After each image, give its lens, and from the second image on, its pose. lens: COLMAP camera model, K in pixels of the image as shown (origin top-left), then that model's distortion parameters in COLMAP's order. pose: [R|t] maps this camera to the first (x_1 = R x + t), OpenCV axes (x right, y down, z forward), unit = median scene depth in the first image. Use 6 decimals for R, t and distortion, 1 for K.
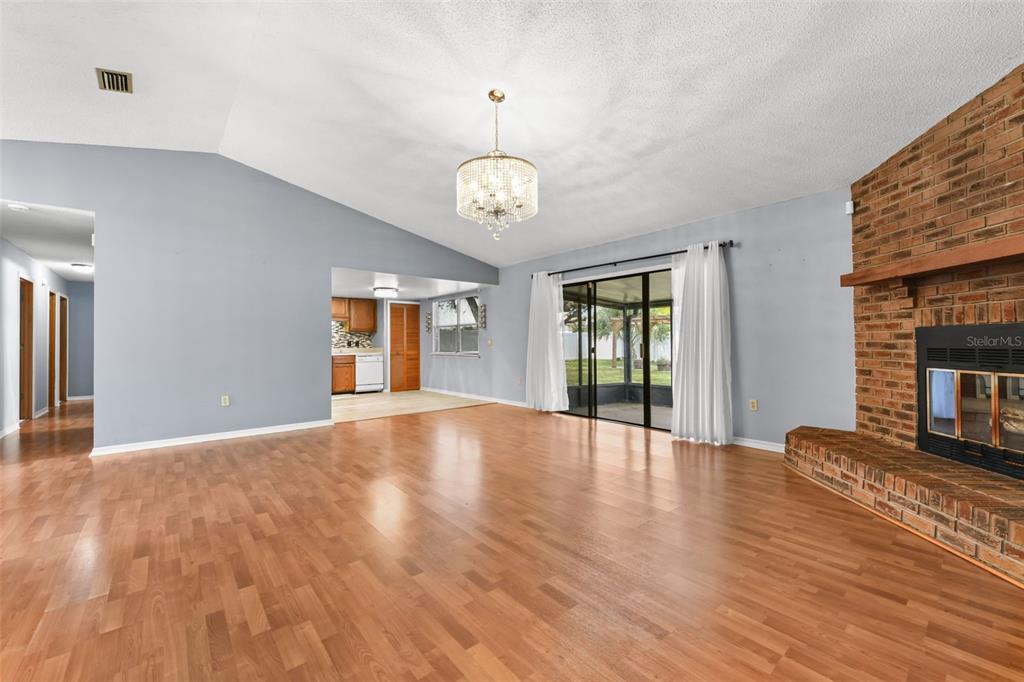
lens RADIAL K [[410.6, 0, 510.5], [0, 410.6, 340.5], [0, 0, 1]] dist [0.000208, -0.000218]
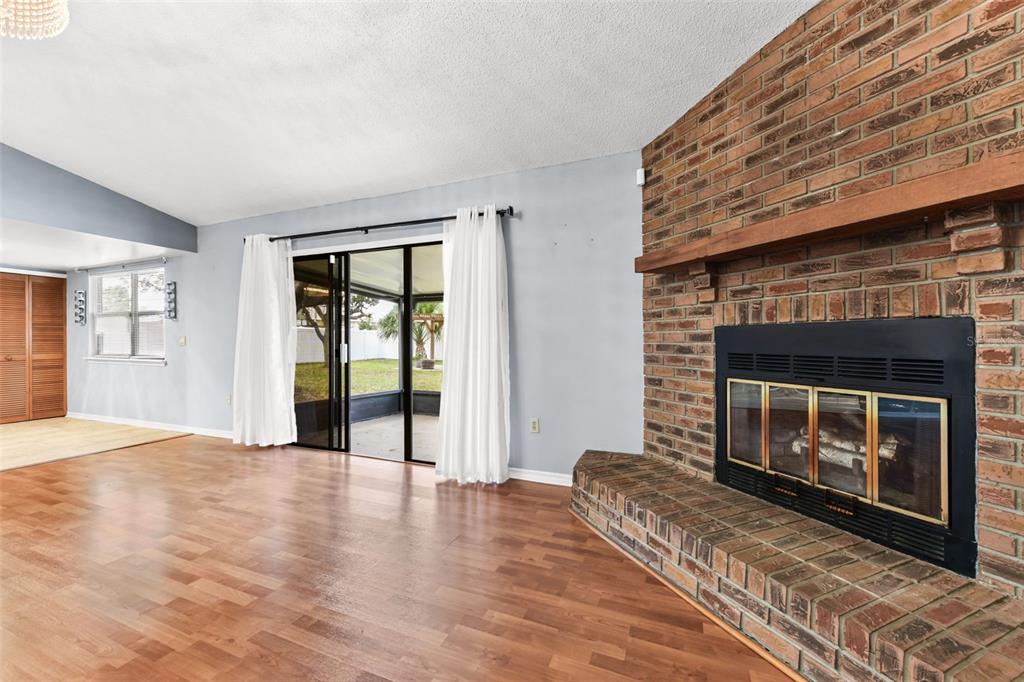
lens RADIAL K [[404.9, 0, 509.1], [0, 404.9, 342.6], [0, 0, 1]] dist [0.000371, -0.000255]
pose [[0.885249, 0.005302, 0.465088, 0.266193], [-0.009044, 0.999942, 0.005814, -0.002043], [-0.465030, -0.009353, 0.885246, 0.477837]]
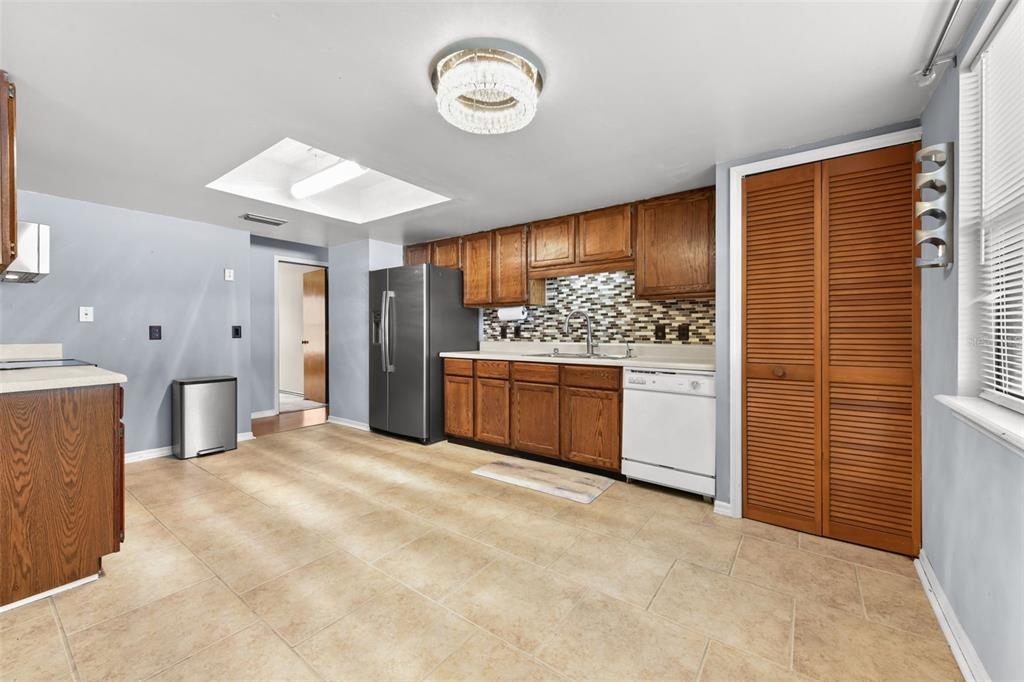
lens RADIAL K [[403.4, 0, 510.7], [0, 403.4, 333.8], [0, 0, 1]] dist [0.000743, -0.000307]
pose [[0.236515, 0.014163, -0.971525, -0.232869], [0.003966, 0.999871, 0.015542, 0.010865], [0.971620, -0.007529, 0.236428, 2.366097]]
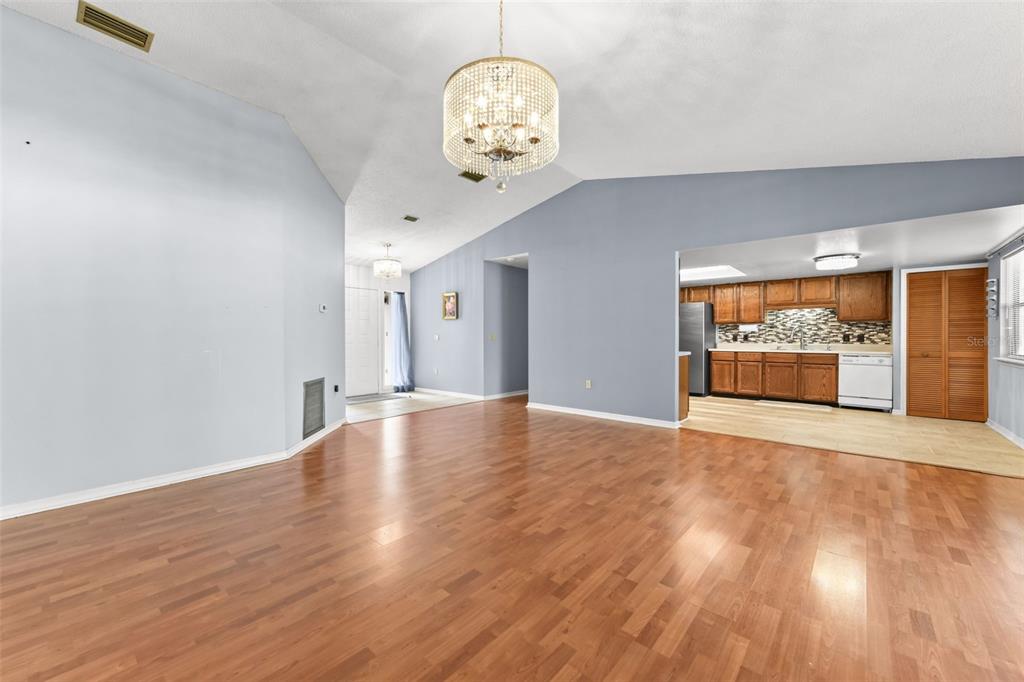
lens RADIAL K [[402.2, 0, 510.2], [0, 402.2, 339.7], [0, 0, 1]] dist [0.002247, -0.000286]
pose [[0.156093, 0.013575, -0.987649, 0.657467], [0.003013, 0.999894, 0.014220, -0.002164], [0.987738, -0.005195, 0.156035, 0.904145]]
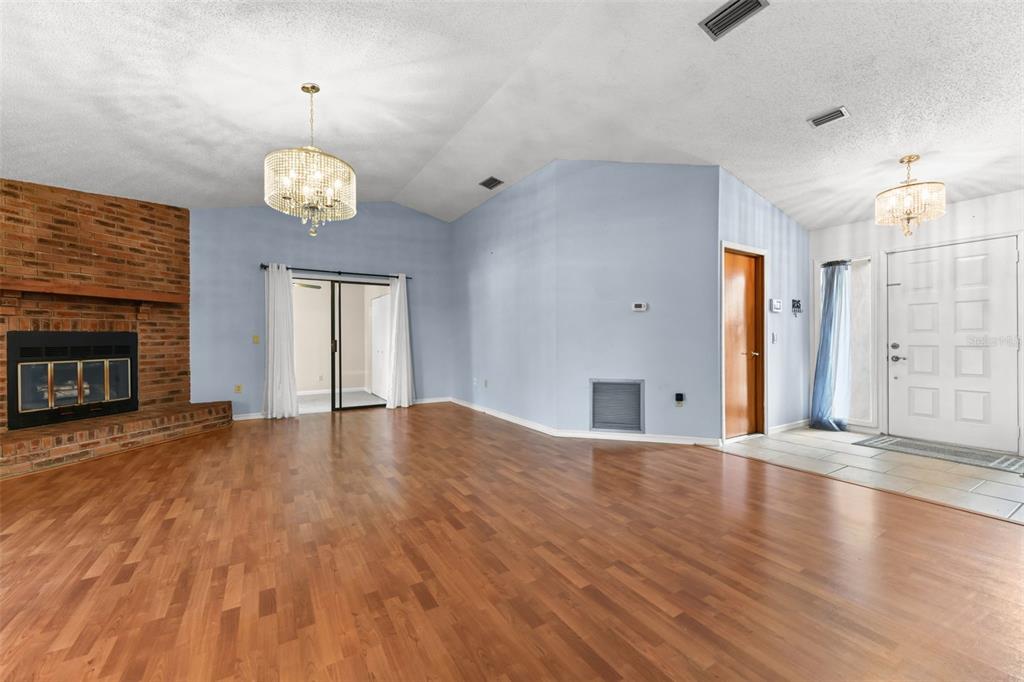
lens RADIAL K [[402.2, 0, 510.2], [0, 402.2, 339.7], [0, 0, 1]] dist [0.002247, -0.000286]
pose [[-0.988779, 0.011272, 0.148962, -0.646913], [0.011431, 0.999935, 0.000211, 0.010198], [-0.148950, 0.001912, -0.988843, 1.890628]]
